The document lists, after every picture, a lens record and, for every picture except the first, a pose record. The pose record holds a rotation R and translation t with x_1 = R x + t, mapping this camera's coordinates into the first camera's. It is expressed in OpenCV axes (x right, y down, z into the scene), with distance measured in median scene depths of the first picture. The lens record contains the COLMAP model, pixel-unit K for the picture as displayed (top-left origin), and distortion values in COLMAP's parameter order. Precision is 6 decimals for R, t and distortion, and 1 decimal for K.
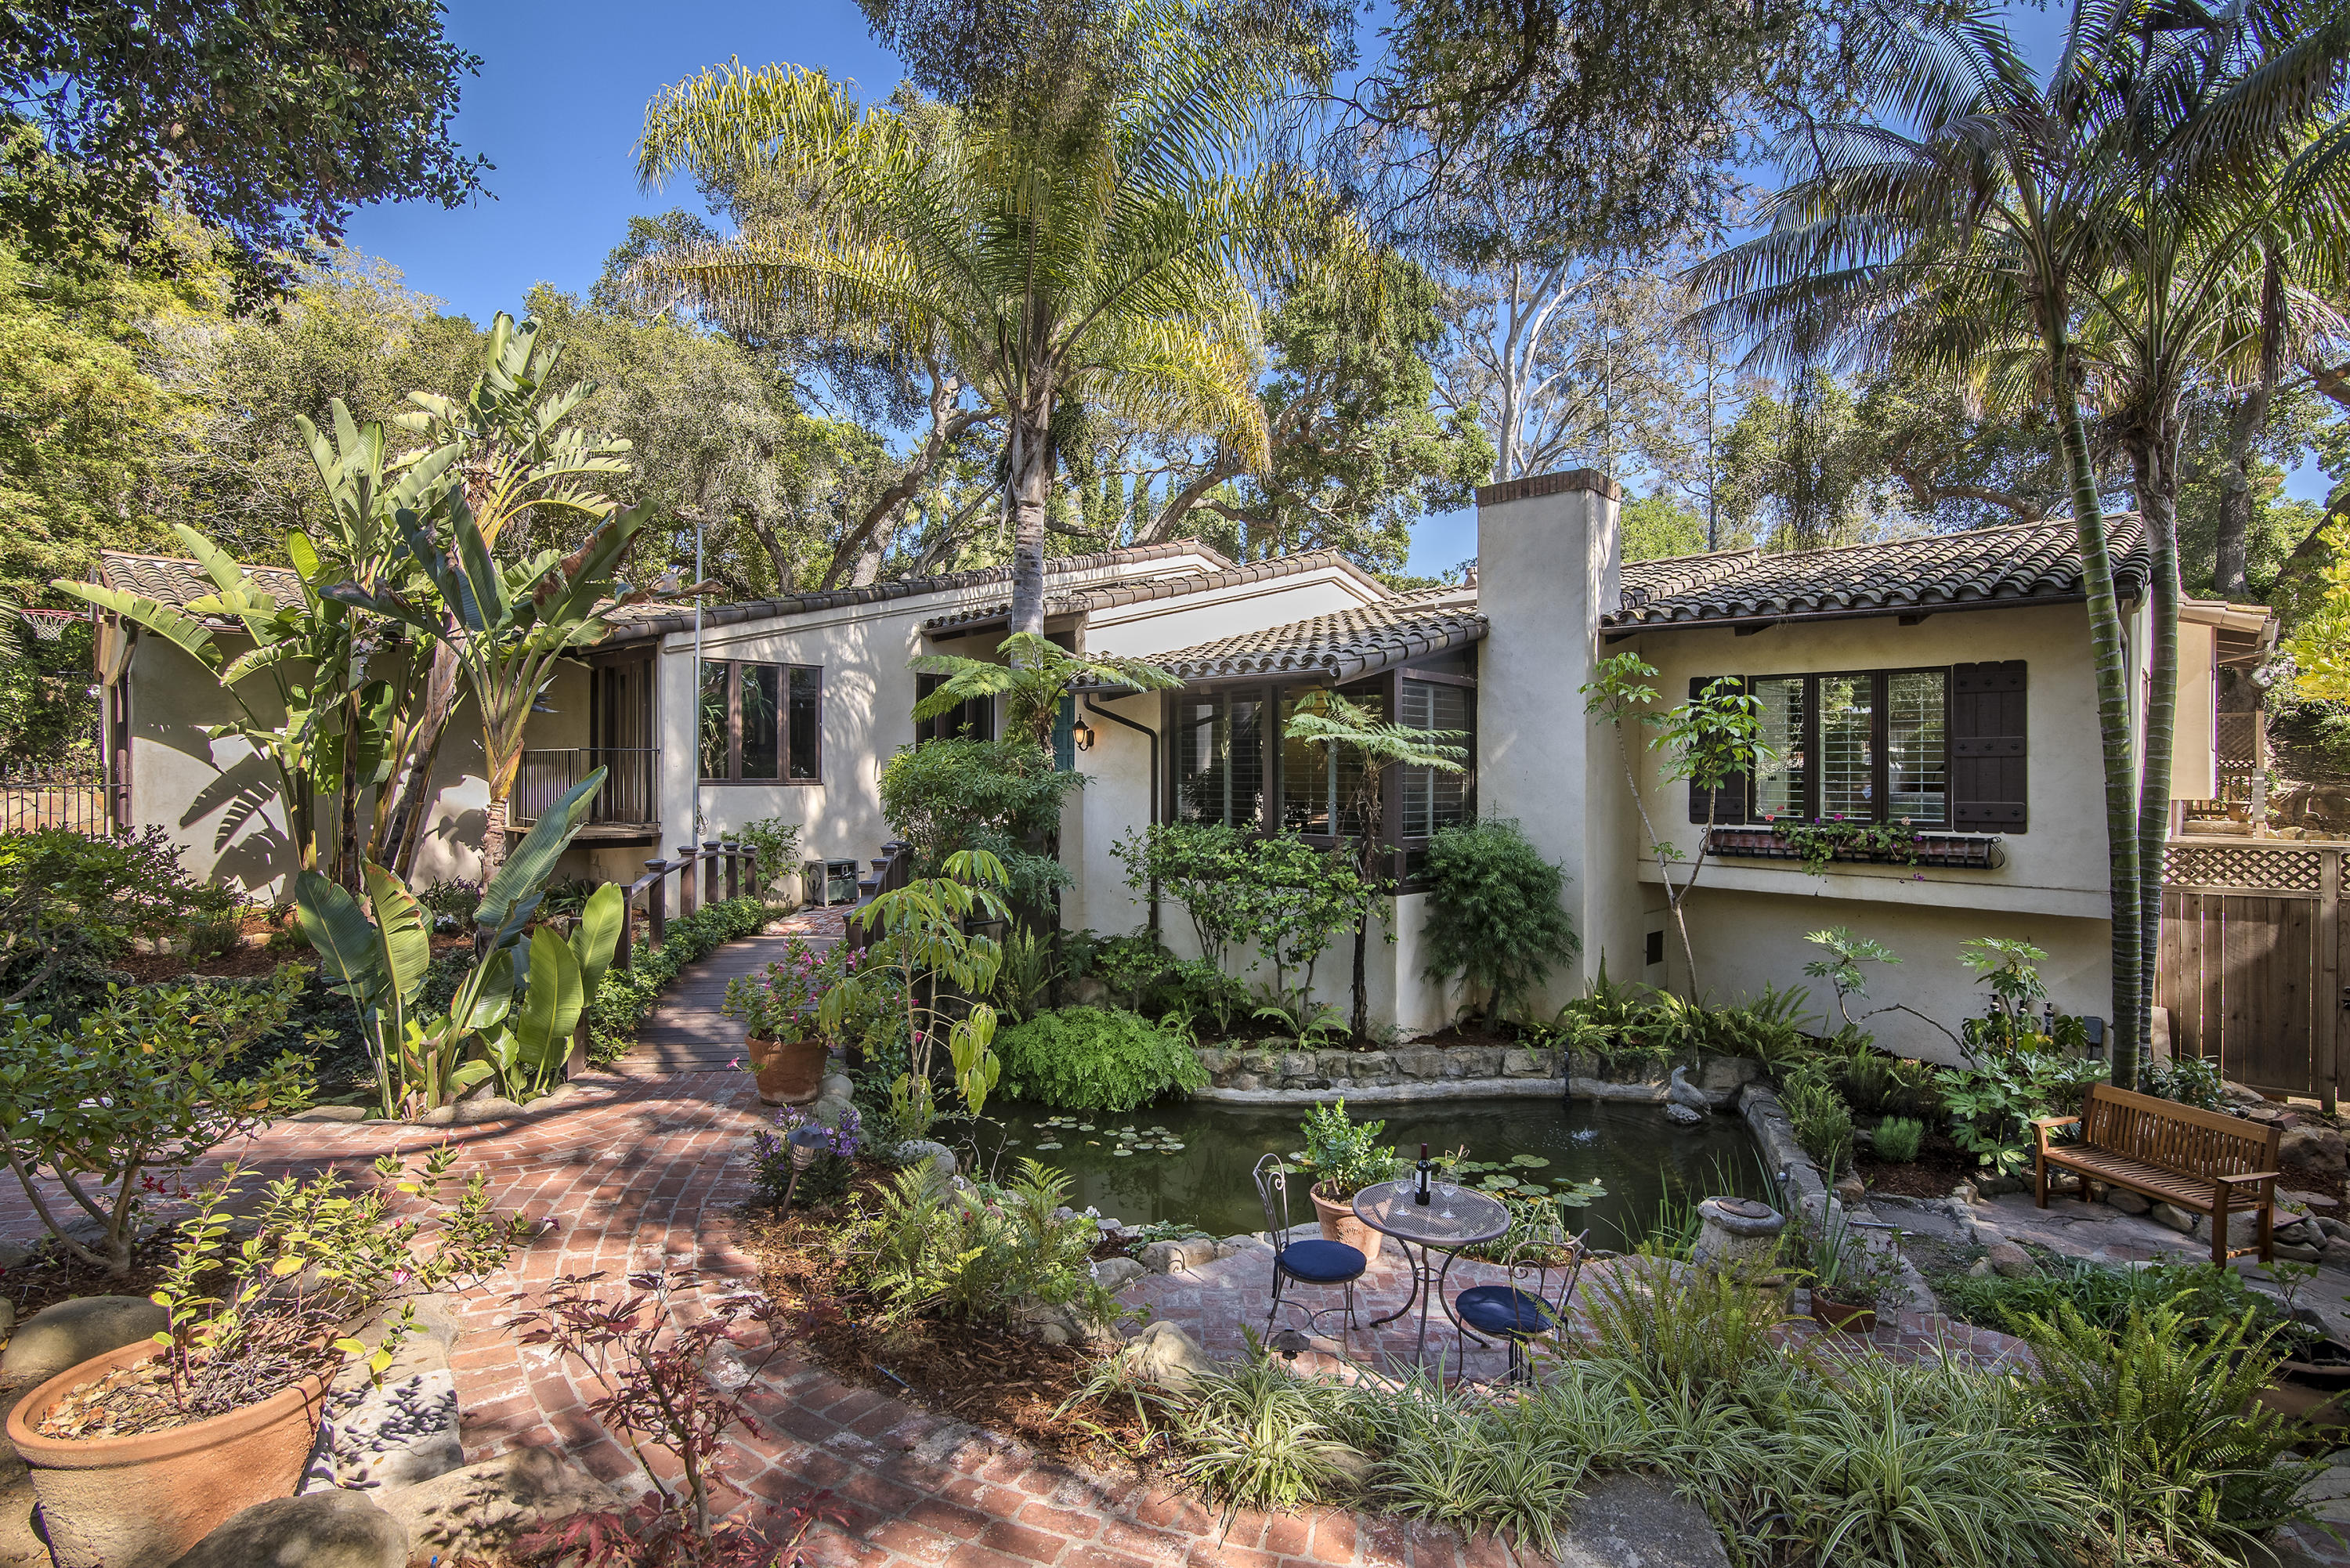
lens RADIAL K [[1080.9, 0, 1173.6], [0, 1080.9, 778.8], [0, 0, 1]] dist [0.002184, 0.000263]
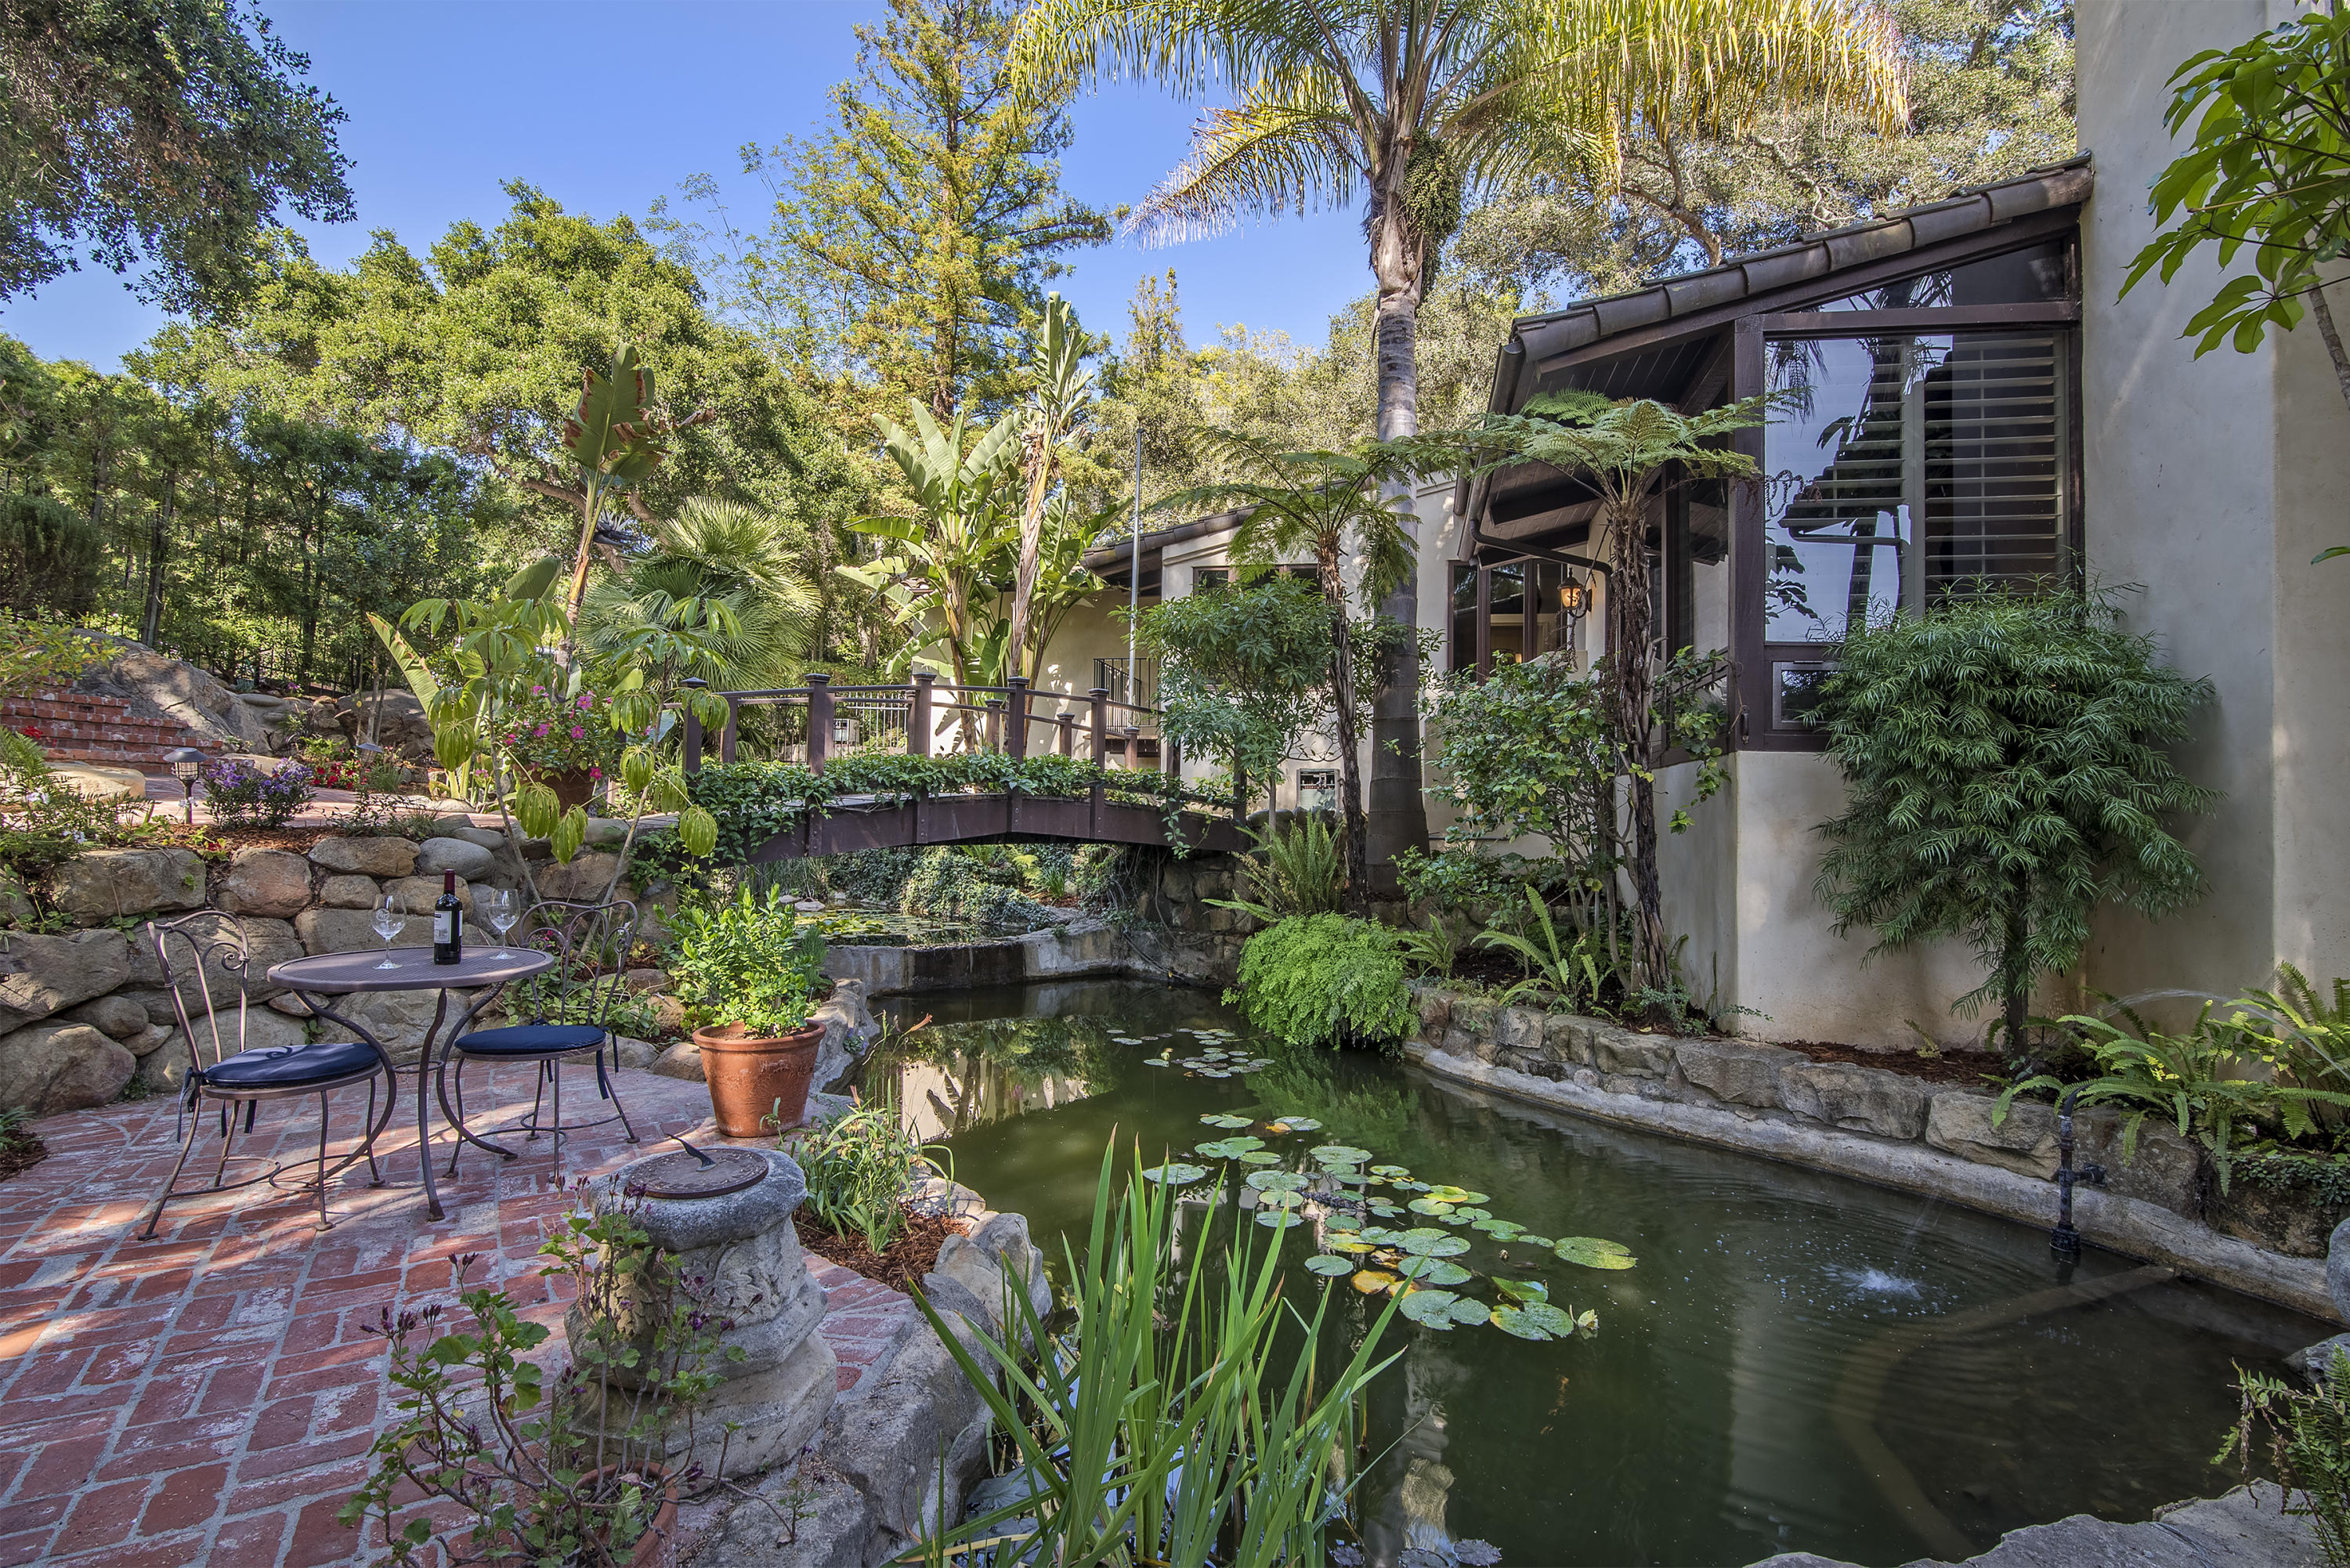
lens RADIAL K [[1080.9, 0, 1175.1], [0, 1080.9, 780.0], [0, 0, 1]] dist [0.002184, 0.000263]
pose [[0.567273, -0.007104, -0.823499, 0.497813], [-0.020061, 0.999547, -0.022441, 0.142923], [0.823285, 0.029251, 0.566874, 0.497342]]
